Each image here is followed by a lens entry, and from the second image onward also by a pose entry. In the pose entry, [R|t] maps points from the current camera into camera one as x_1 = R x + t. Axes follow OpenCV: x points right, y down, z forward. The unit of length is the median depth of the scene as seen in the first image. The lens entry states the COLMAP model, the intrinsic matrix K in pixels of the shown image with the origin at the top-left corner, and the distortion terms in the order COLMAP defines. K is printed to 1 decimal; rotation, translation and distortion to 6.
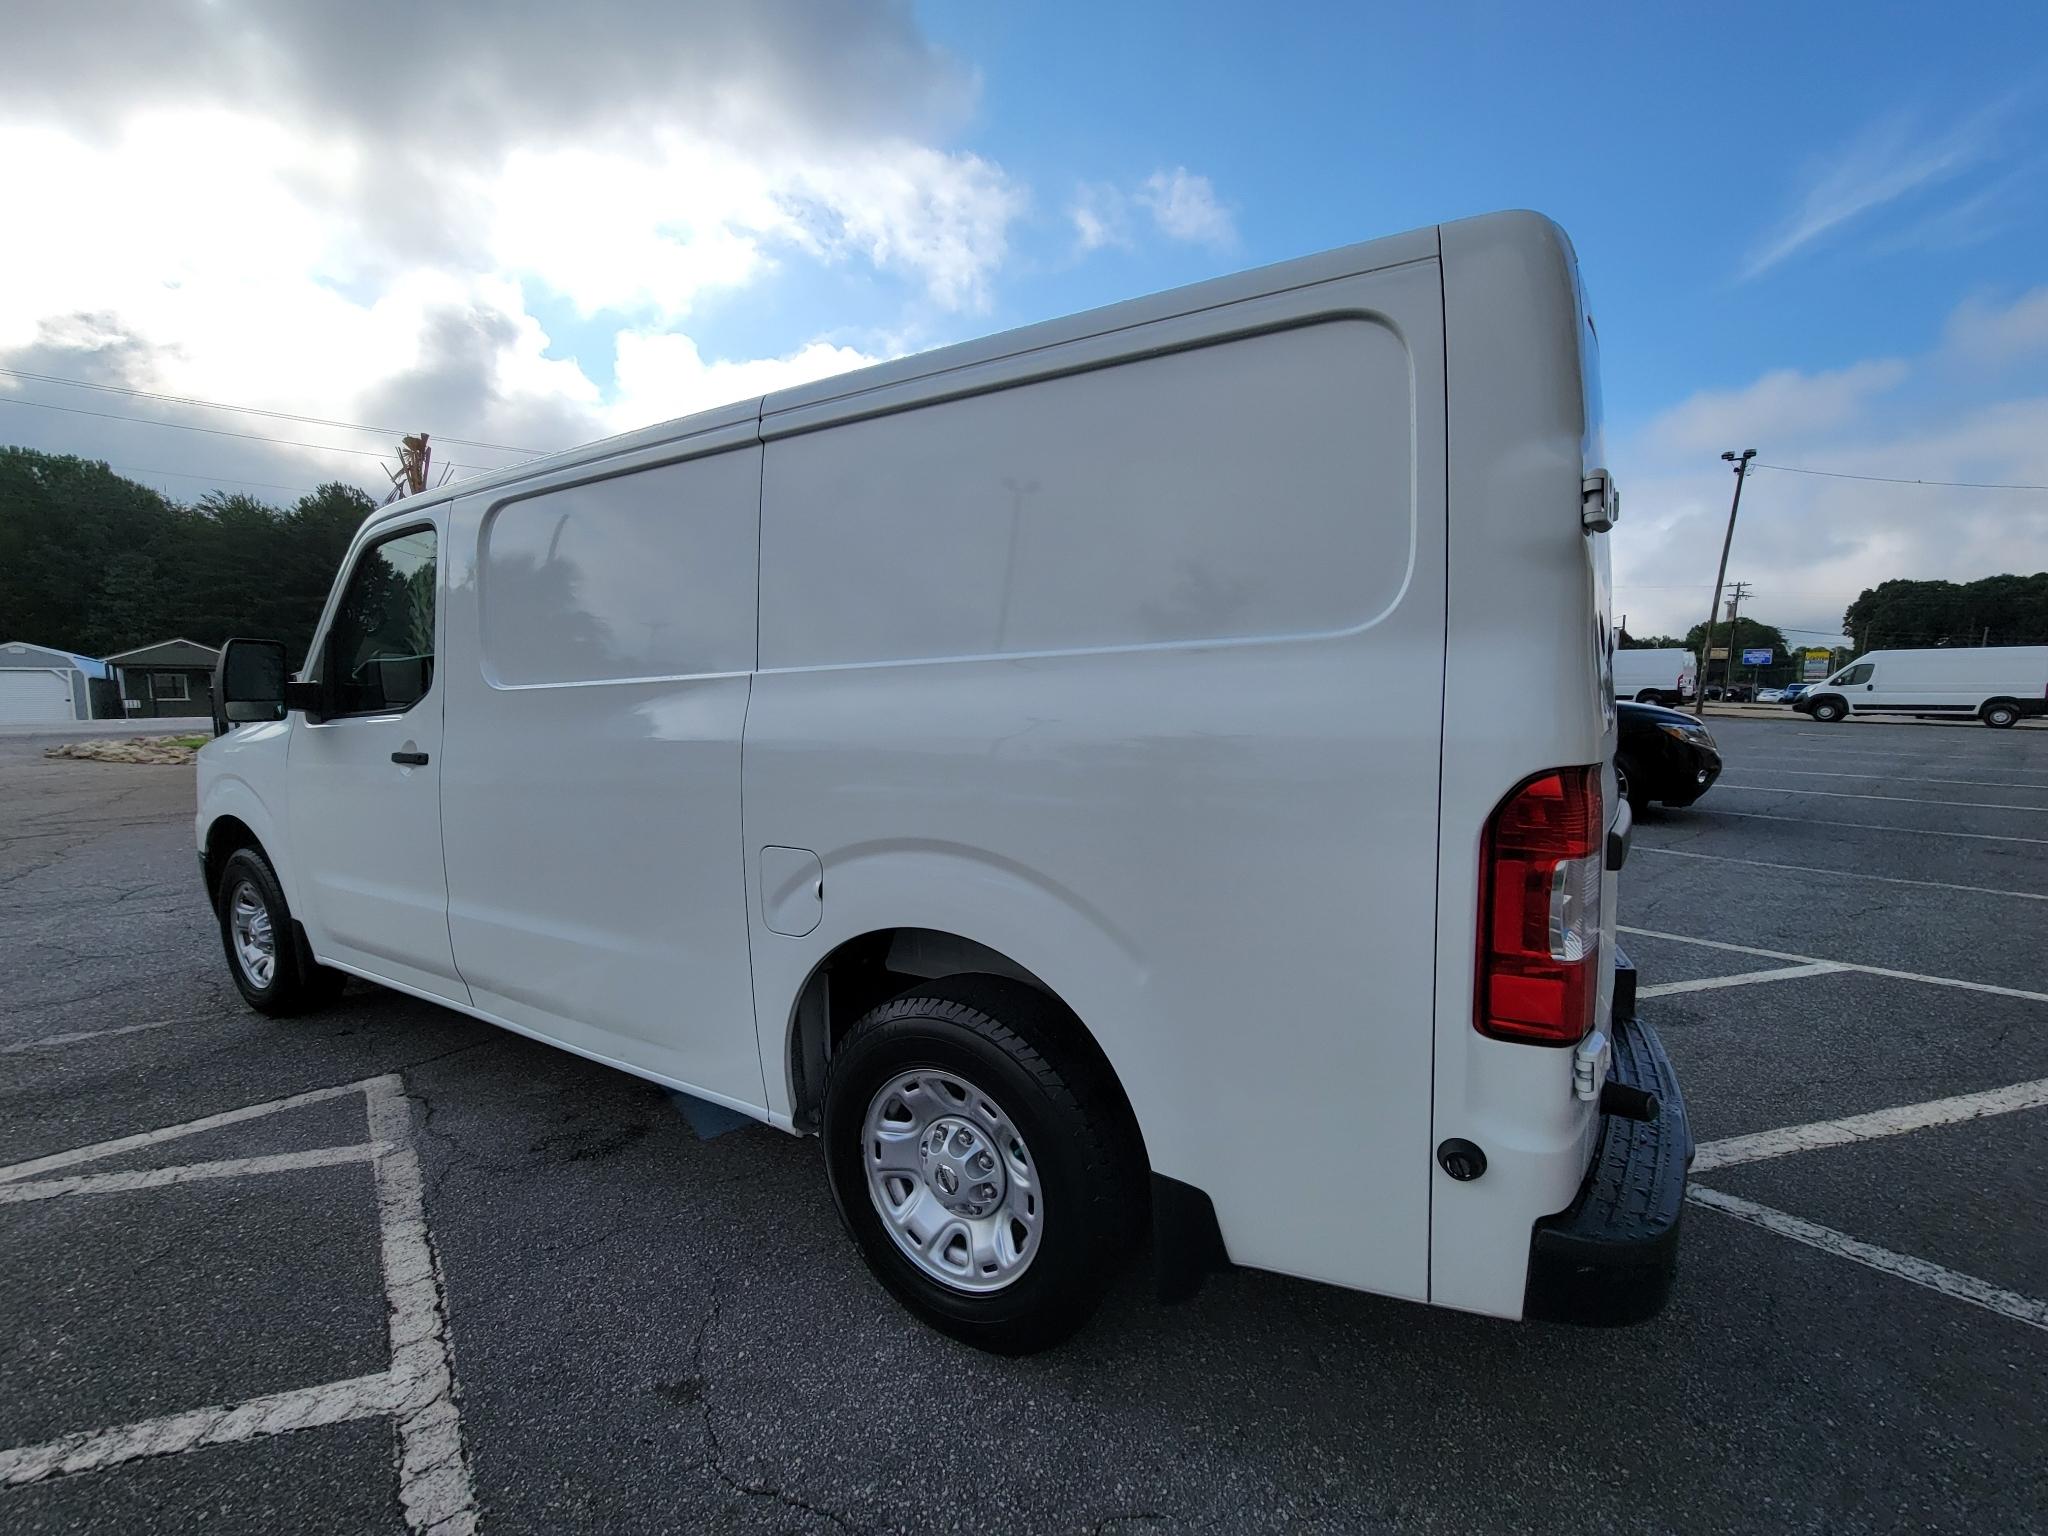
lens RADIAL K [[840.5, 0, 1039.5], [0, 840.5, 770.6], [0, 0, 1]] dist [-0.001836, 0.001178]
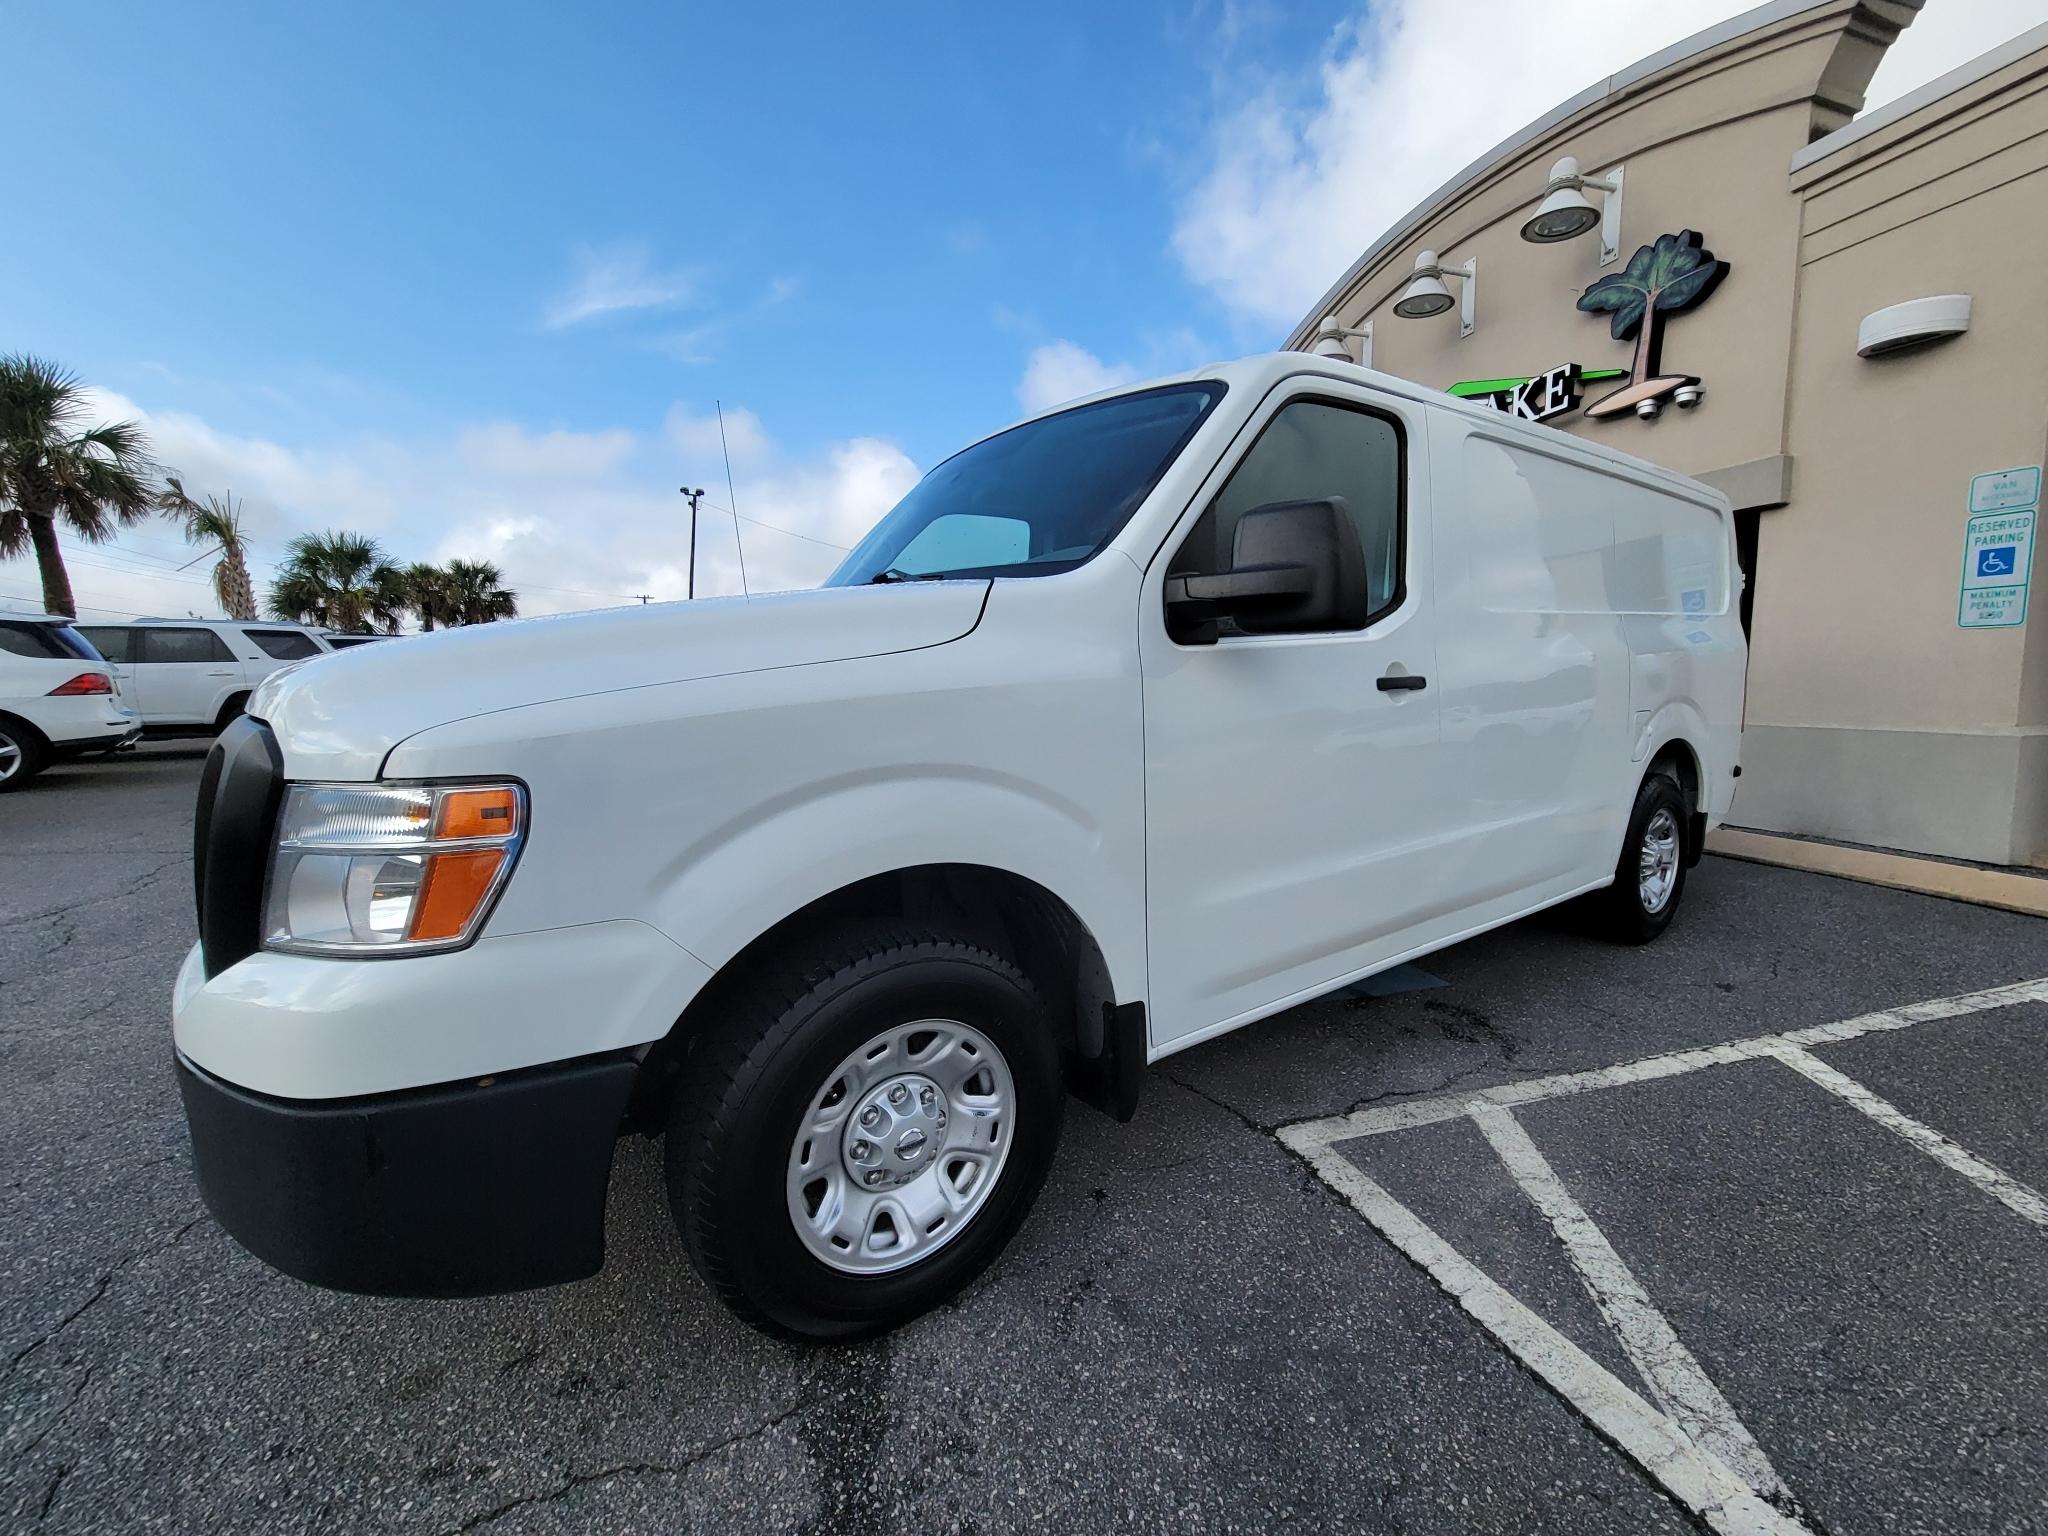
lens RADIAL K [[834.5, 0, 1033.1], [0, 834.5, 766.6], [0, 0, 1]] dist [0.000427, -0.000368]
pose [[0.402645, -0.096456, 0.910260, -1.944904], [0.098816, 0.993201, 0.061534, -0.022991], [-0.910007, 0.065171, 0.409439, 1.152533]]
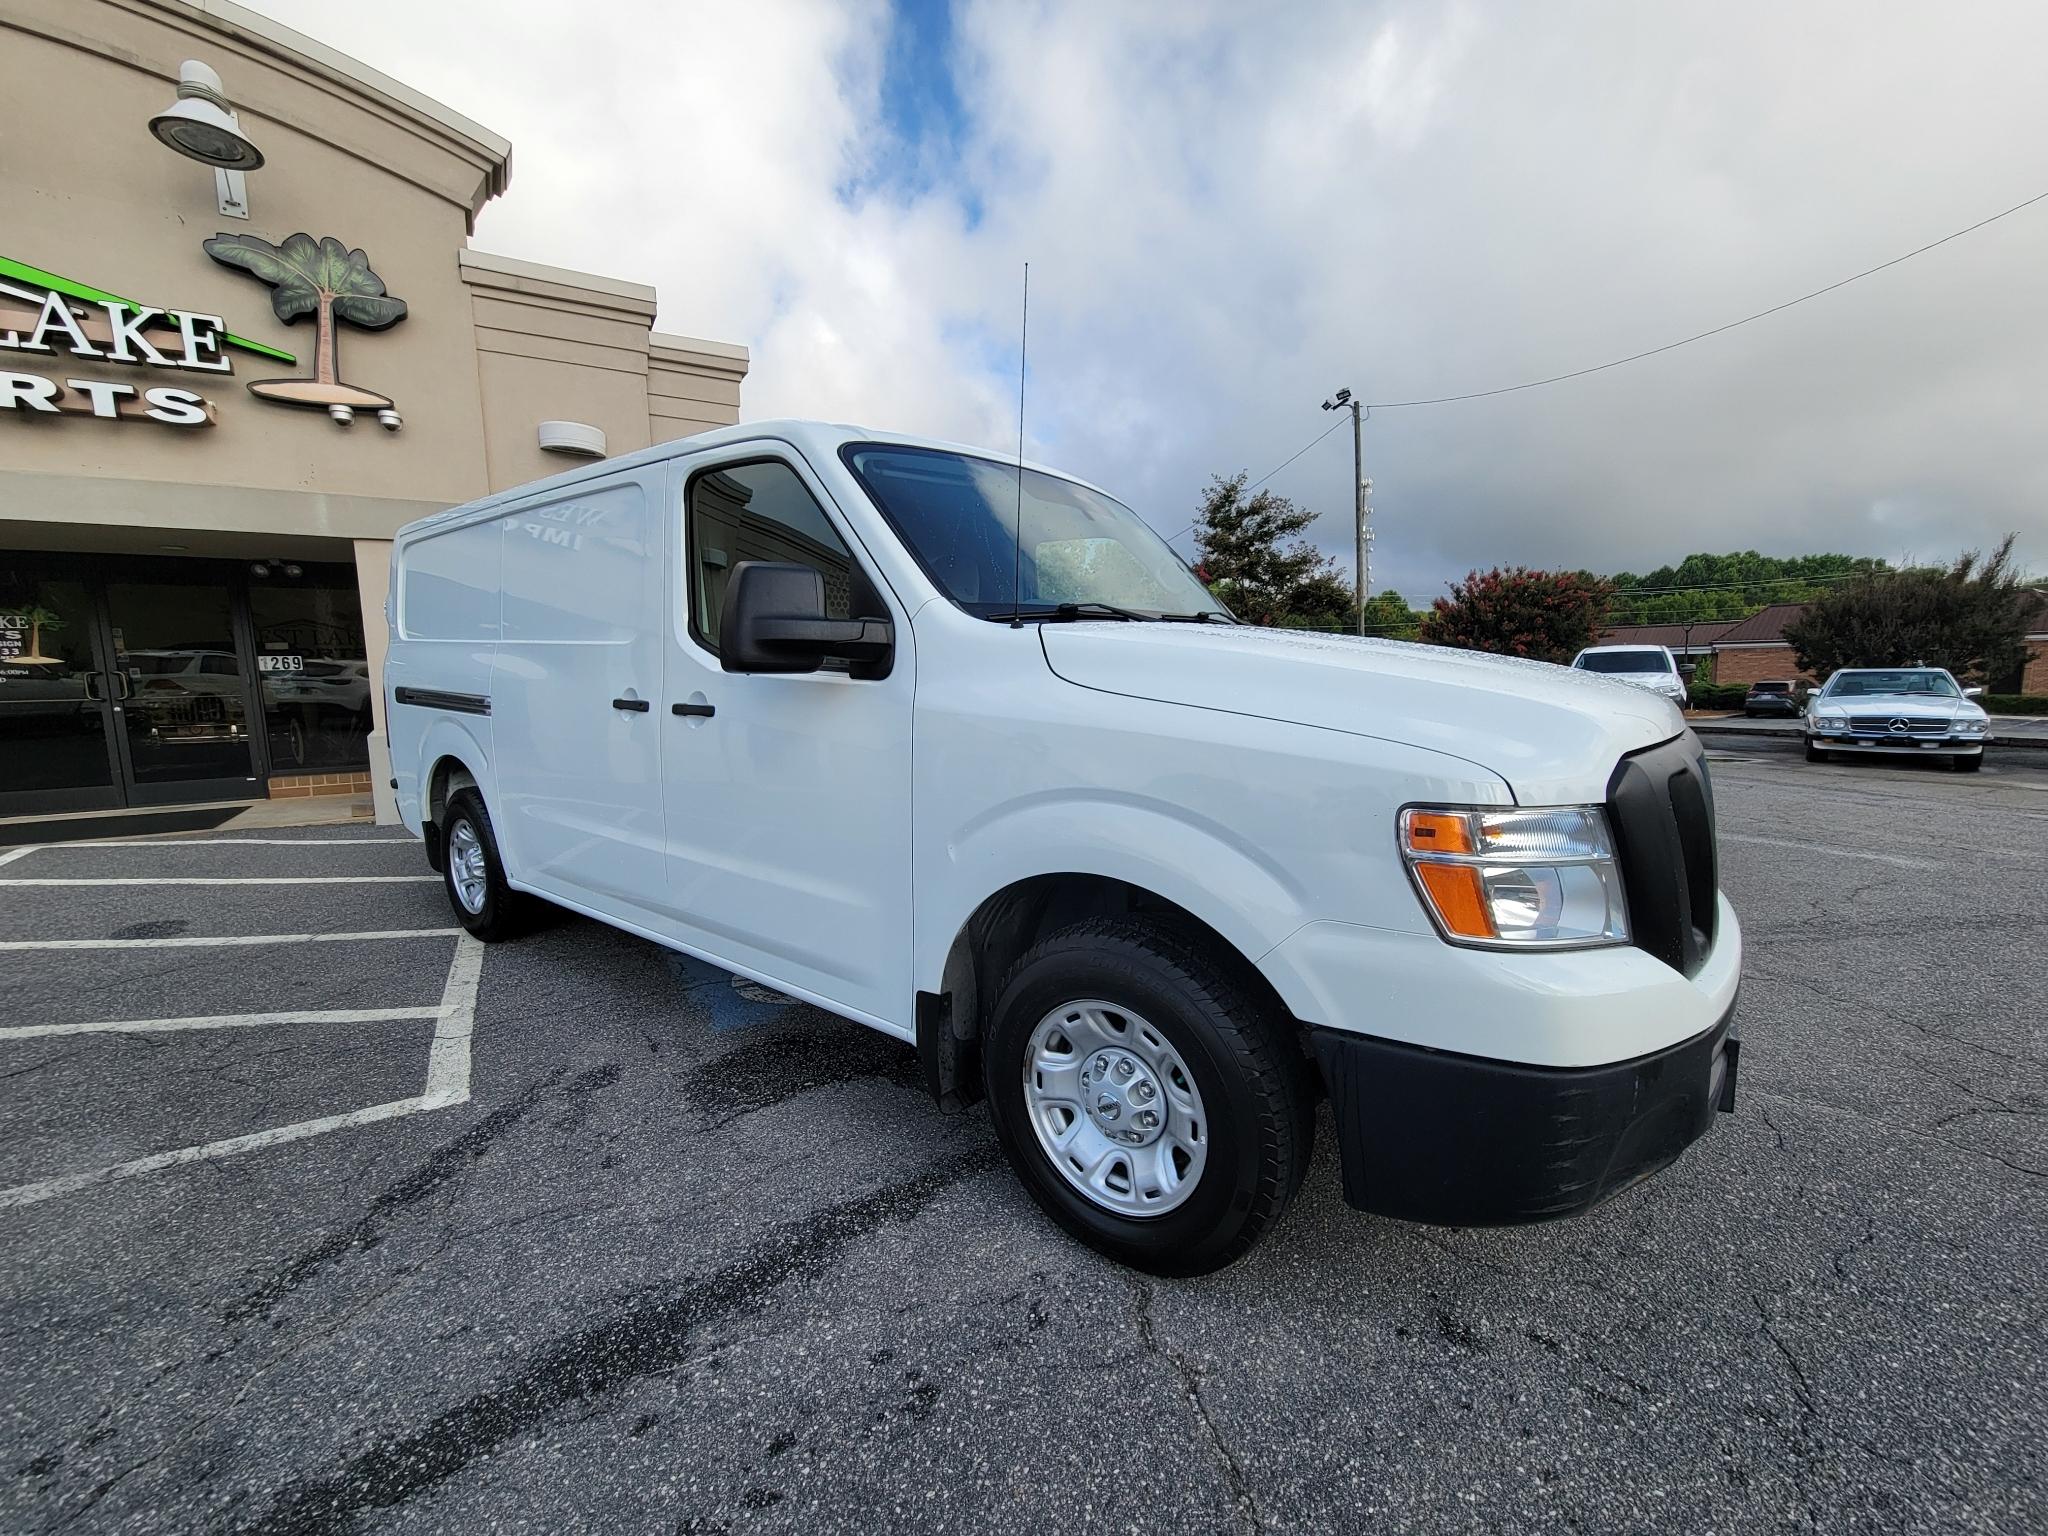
lens RADIAL K [[846.7, 0, 1038.2], [0, 846.7, 762.9], [0, 0, 1]] dist [-0.000866, -0.000587]
pose [[-0.988774, -0.008196, 0.149191, -1.106972], [0.025004, 0.975336, 0.219303, -0.280463], [-0.147309, 0.220571, -0.964183, 2.908334]]
